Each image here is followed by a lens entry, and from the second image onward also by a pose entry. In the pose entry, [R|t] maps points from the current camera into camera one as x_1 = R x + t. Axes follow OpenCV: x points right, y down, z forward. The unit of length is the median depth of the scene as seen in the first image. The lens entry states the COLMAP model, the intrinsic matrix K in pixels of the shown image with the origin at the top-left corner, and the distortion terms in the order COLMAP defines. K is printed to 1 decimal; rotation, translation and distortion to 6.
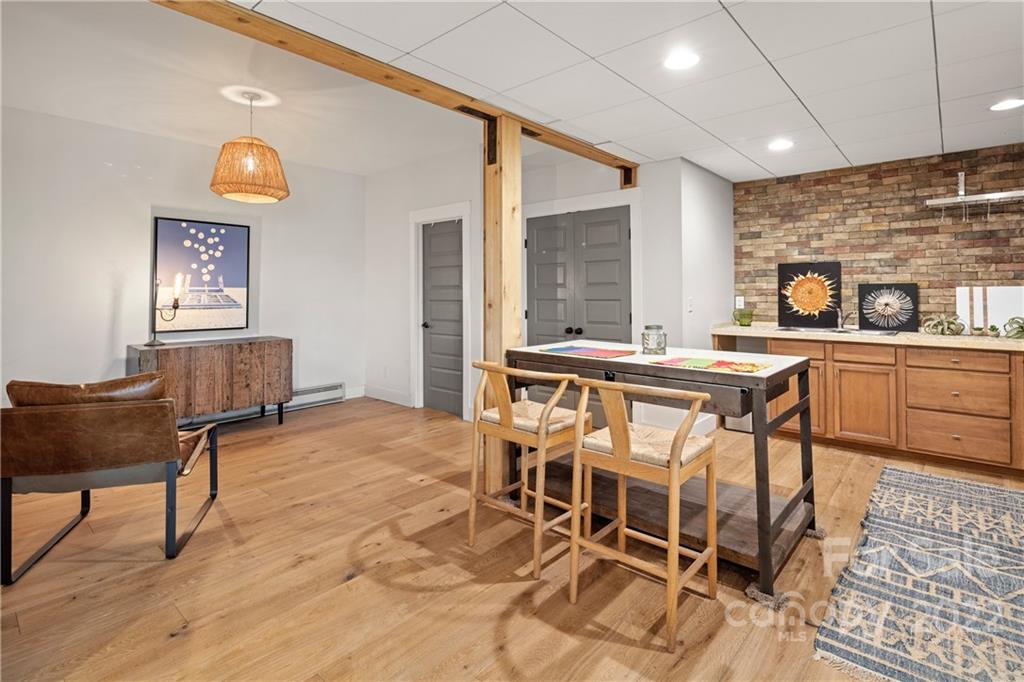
lens RADIAL K [[499.3, 0, 519.7], [0, 499.3, 287.8], [0, 0, 1]] dist [-0.000020, -0.000132]
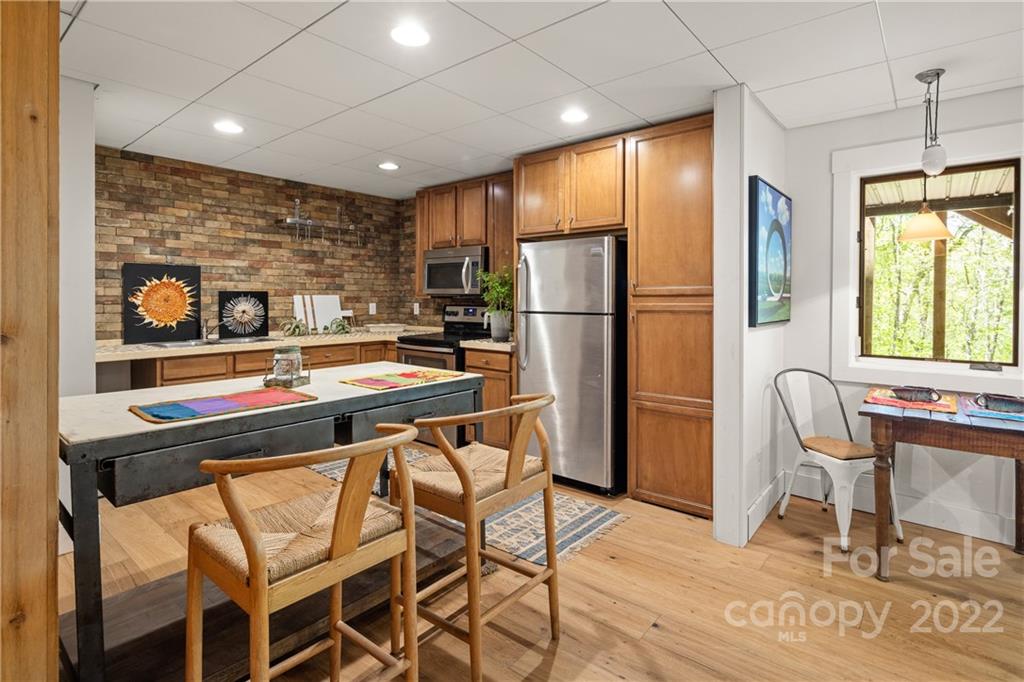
lens RADIAL K [[499.3, 0, 532.4], [0, 499.3, 302.6], [0, 0, 1]] dist [-0.000020, -0.000132]
pose [[-0.043031, -0.008512, 0.999037, -0.306089], [-0.010603, 0.999911, 0.008063, 0.000160], [-0.999017, -0.010246, -0.043118, 0.445147]]
